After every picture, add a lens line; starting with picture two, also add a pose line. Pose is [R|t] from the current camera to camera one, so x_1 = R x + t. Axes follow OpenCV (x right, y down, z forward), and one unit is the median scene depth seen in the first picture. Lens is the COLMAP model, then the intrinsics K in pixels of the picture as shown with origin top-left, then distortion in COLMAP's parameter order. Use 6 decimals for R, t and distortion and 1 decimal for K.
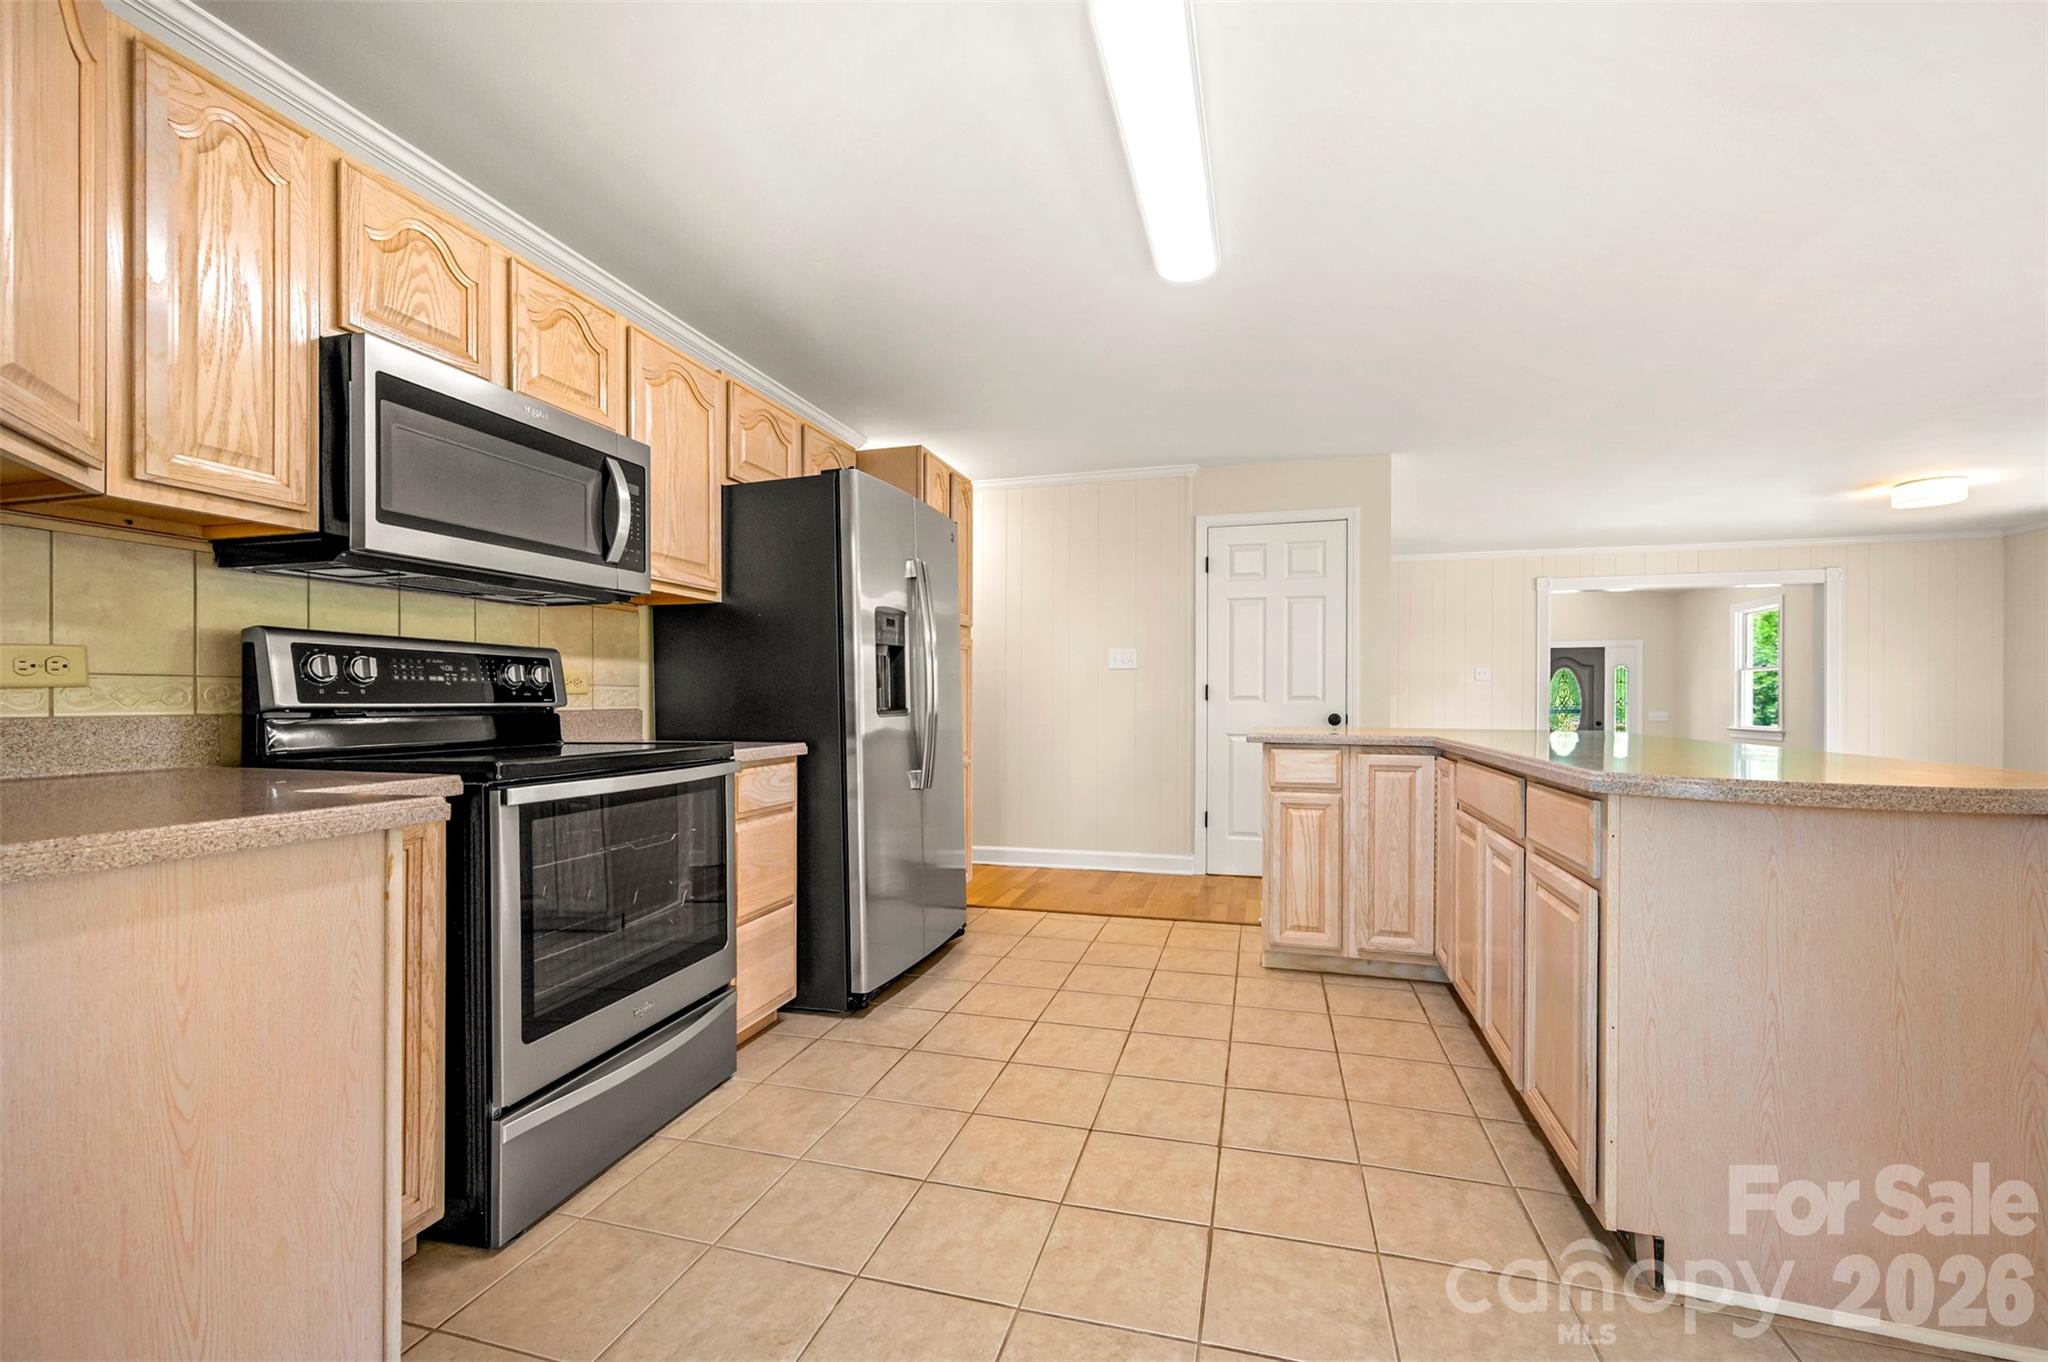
lens RADIAL K [[815.4, 0, 1028.3], [0, 815.4, 696.1], [0, 0, 1]] dist [0.000243, -0.003449]
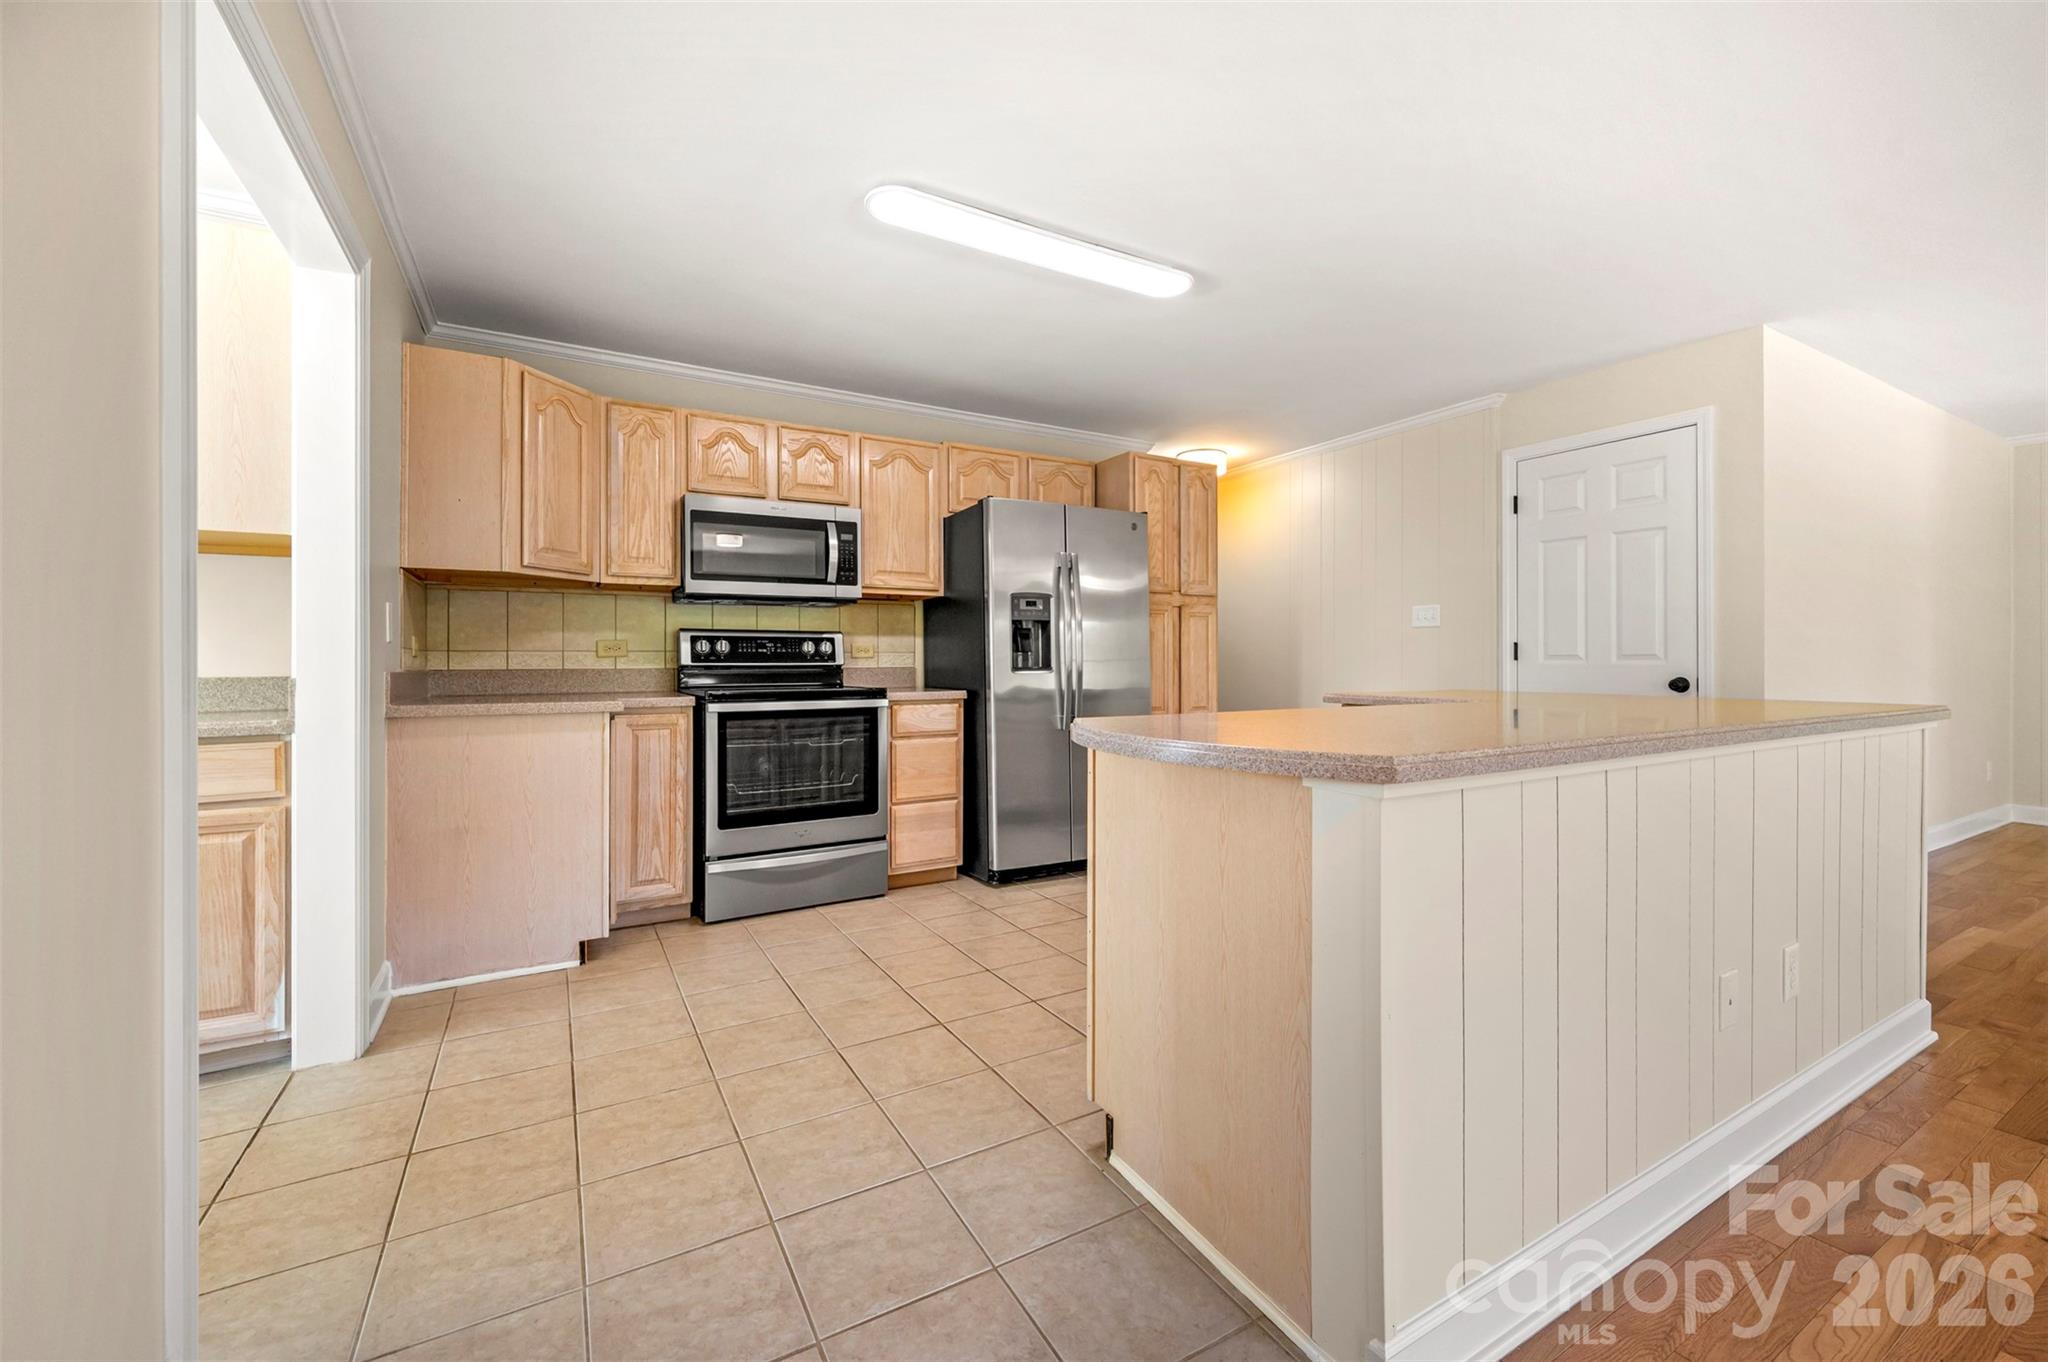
lens RADIAL K [[840.9, 0, 1073.8], [0, 840.9, 651.0], [0, 0, 1]] dist [-0.001021, -0.000116]
pose [[0.727197, -0.009889, -0.686357, 1.047798], [0.005537, 0.999948, -0.008541, 0.000751], [0.686406, 0.002410, 0.727215, 0.050713]]
